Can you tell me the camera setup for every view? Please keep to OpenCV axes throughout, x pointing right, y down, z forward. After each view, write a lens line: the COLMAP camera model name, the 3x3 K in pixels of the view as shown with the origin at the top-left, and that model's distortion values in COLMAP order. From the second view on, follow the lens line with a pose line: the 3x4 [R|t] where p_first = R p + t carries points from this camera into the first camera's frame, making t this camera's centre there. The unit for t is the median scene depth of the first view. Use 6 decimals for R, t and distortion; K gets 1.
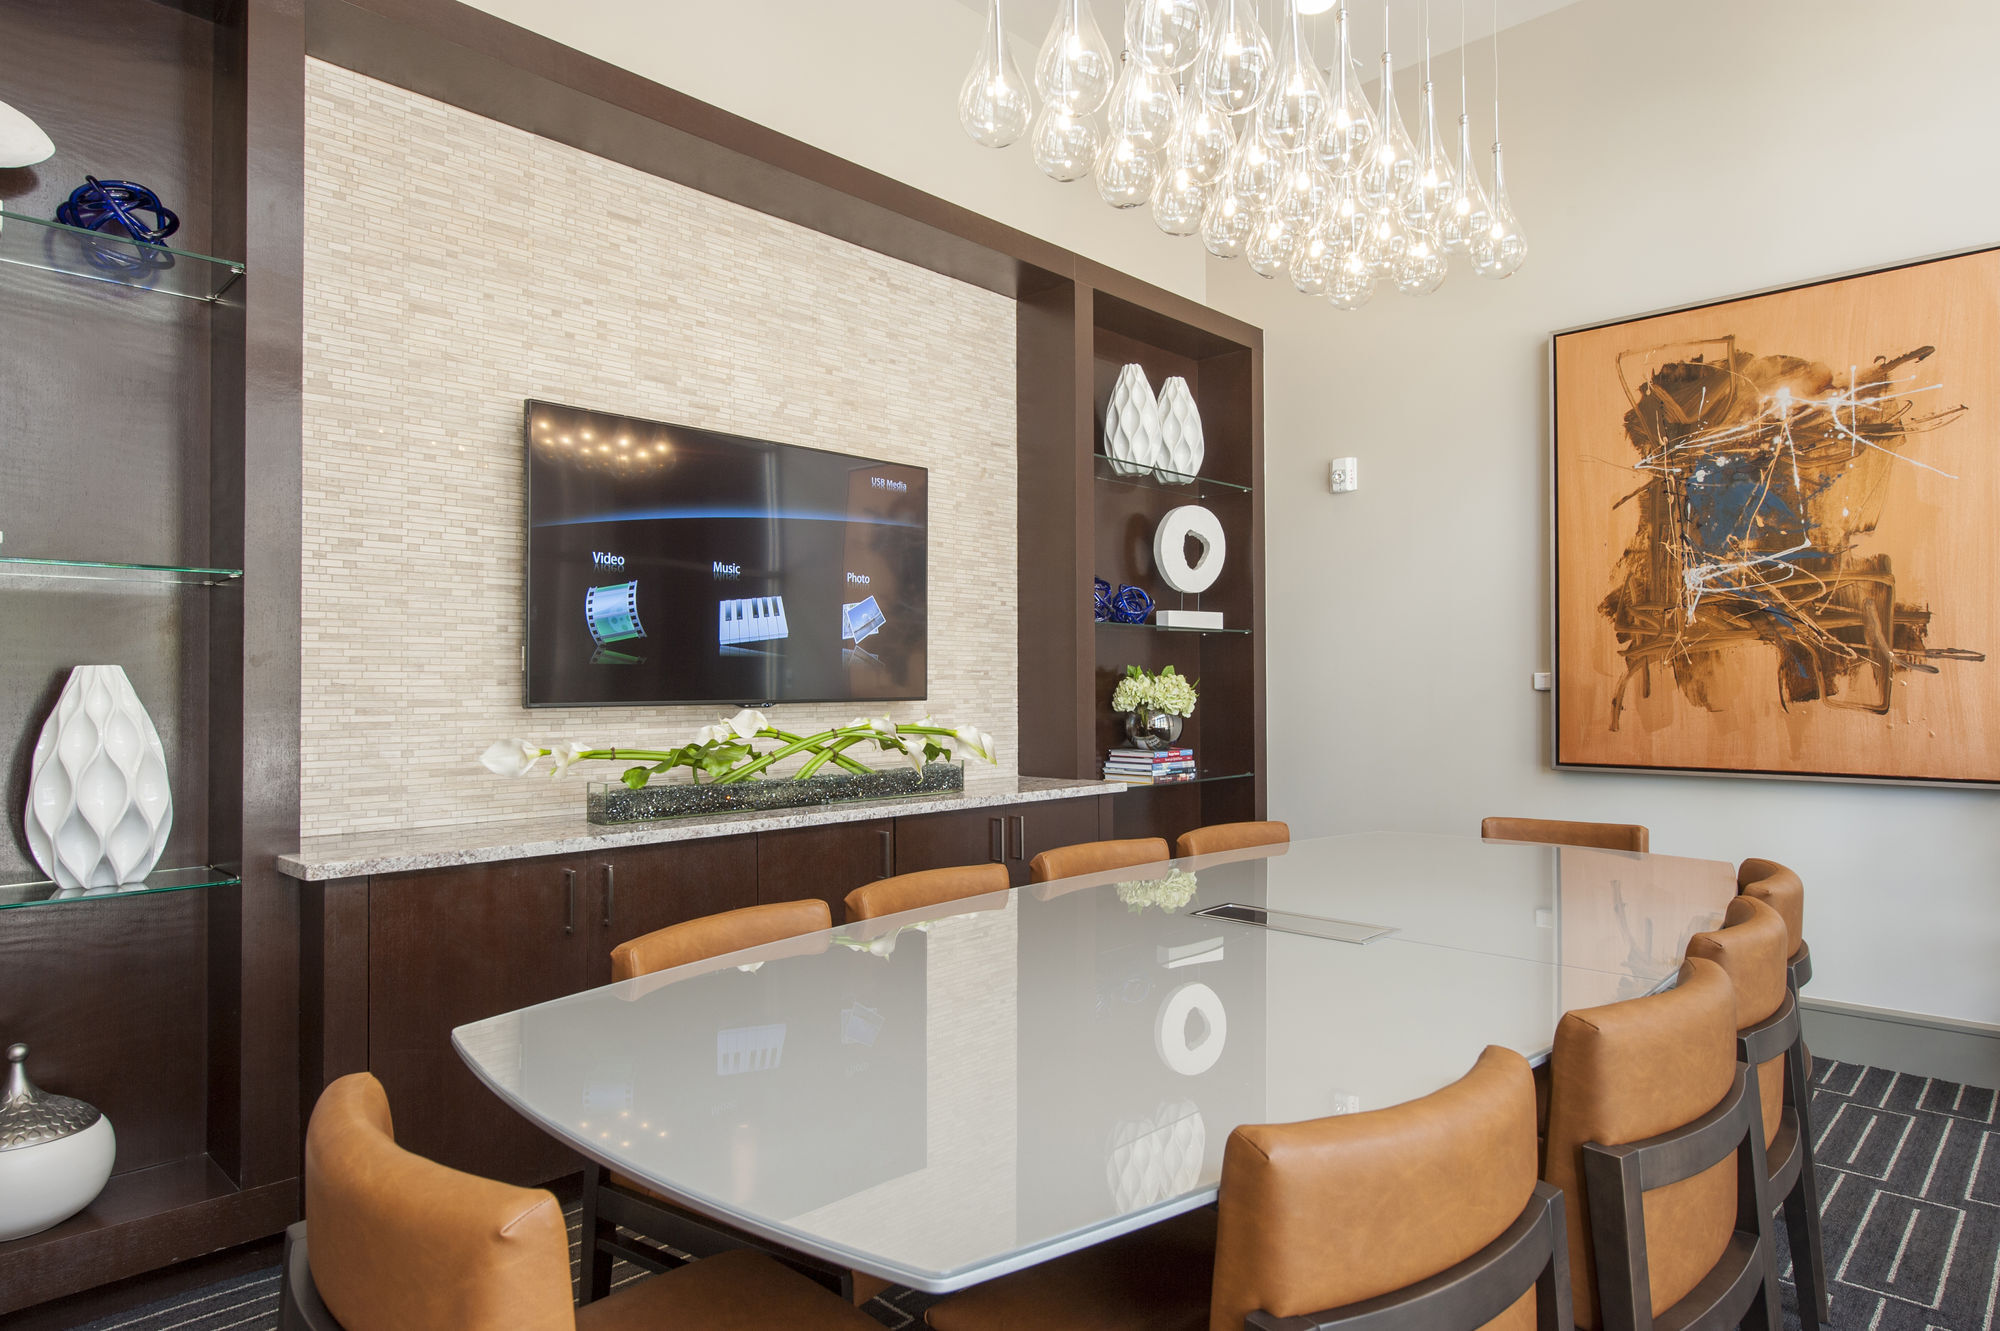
lens RADIAL K [[1183.1, 0, 1015.9], [0, 1183.1, 662.4], [0, 0, 1]] dist [0.000194, -0.001834]
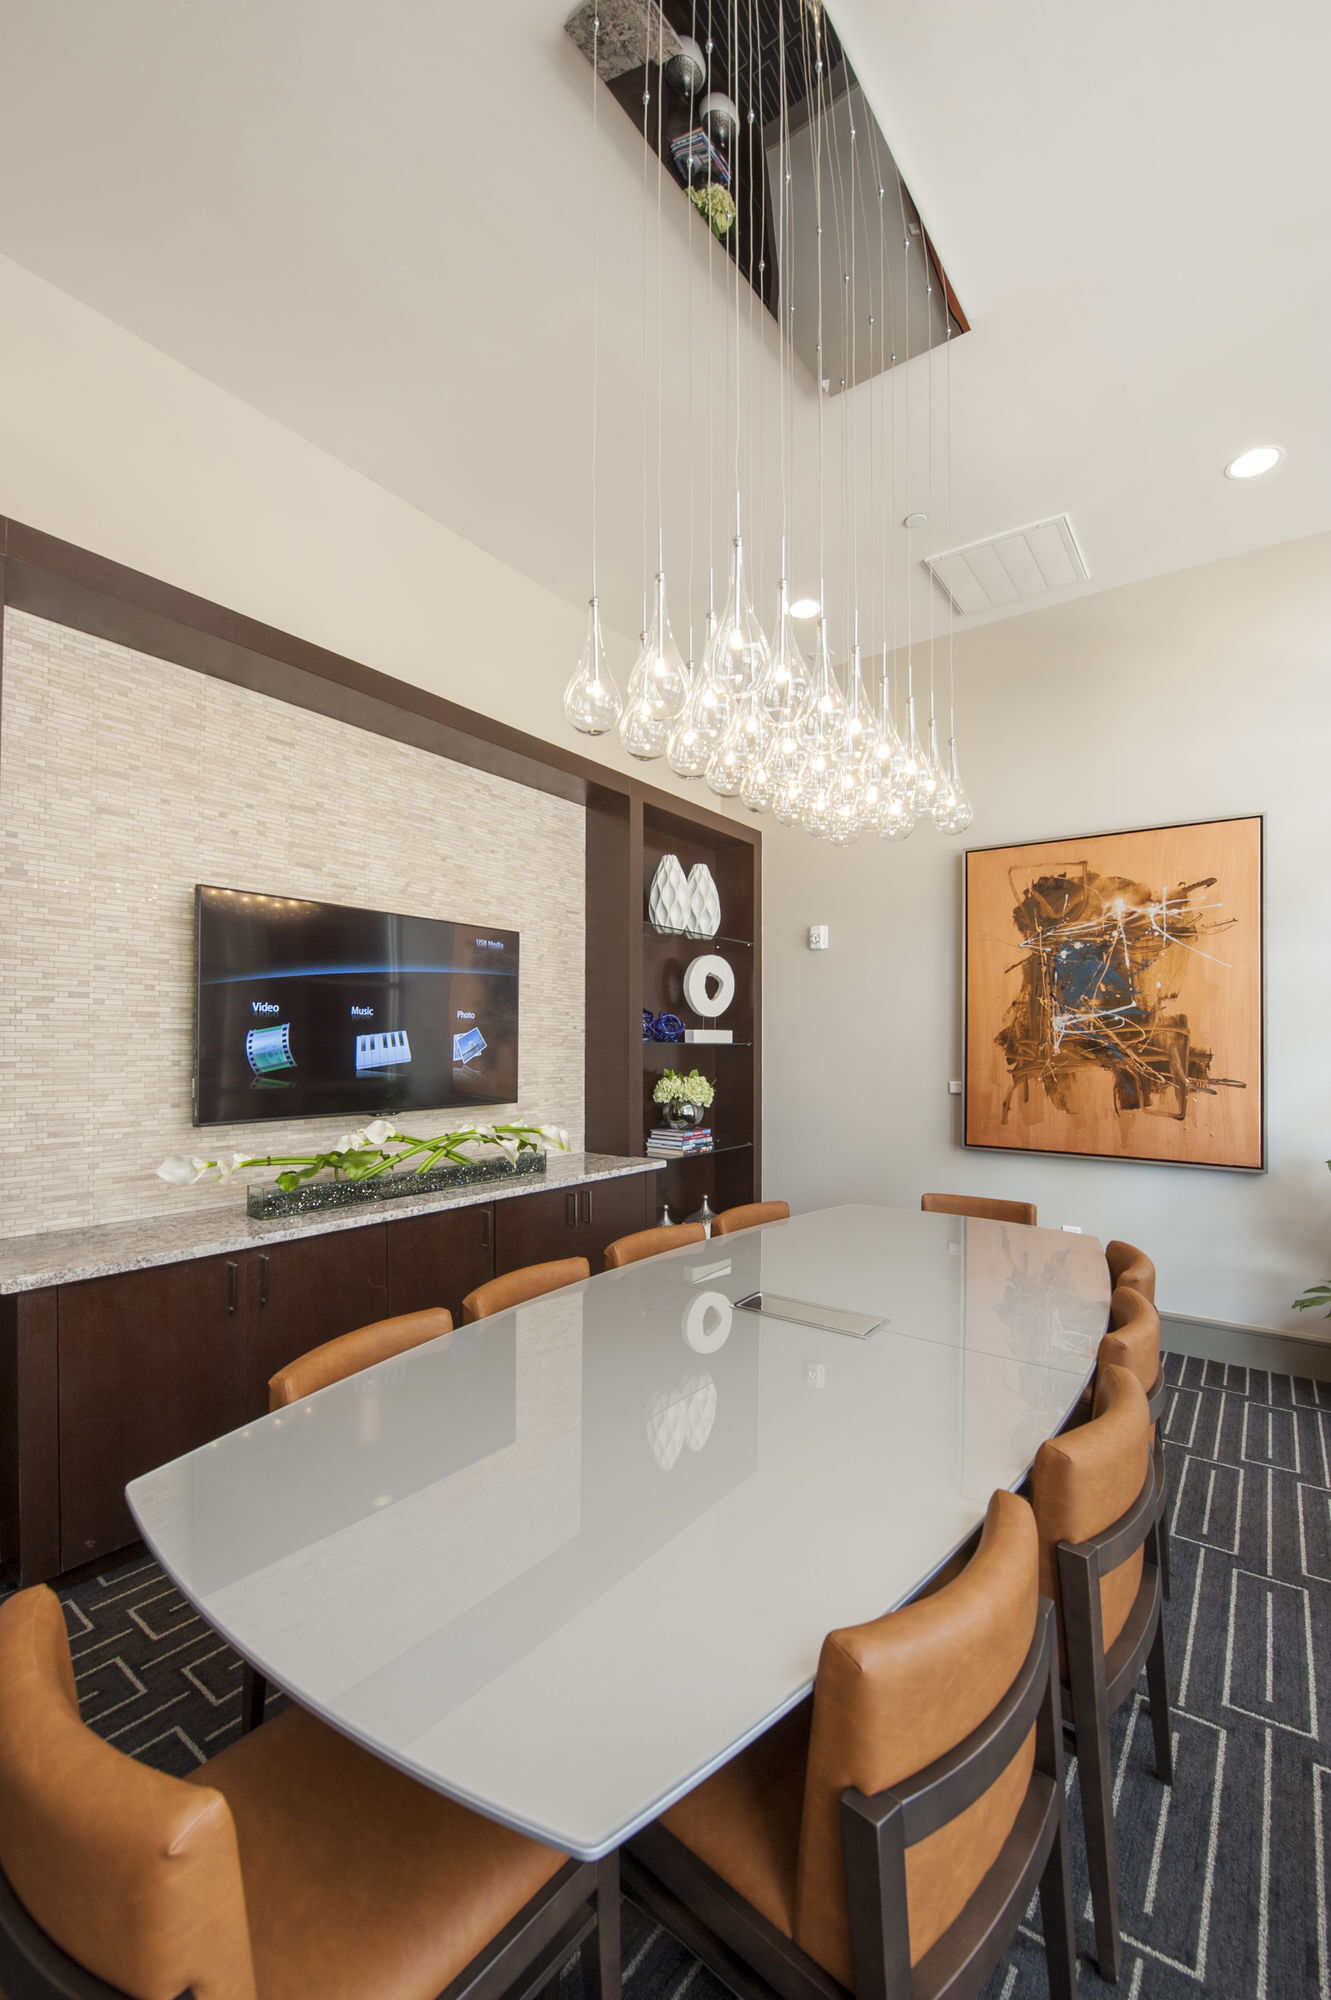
lens RADIAL K [[797.8, 0, 671.8], [0, 797.8, 985.3], [0, 0, 1]] dist [-0.010312, -0.003677]
pose [[0.989799, 0.000993, 0.142469, -0.035356], [0.000339, 0.999957, -0.009319, -0.103936], [-0.142472, 0.009272, 0.989755, 0.094947]]
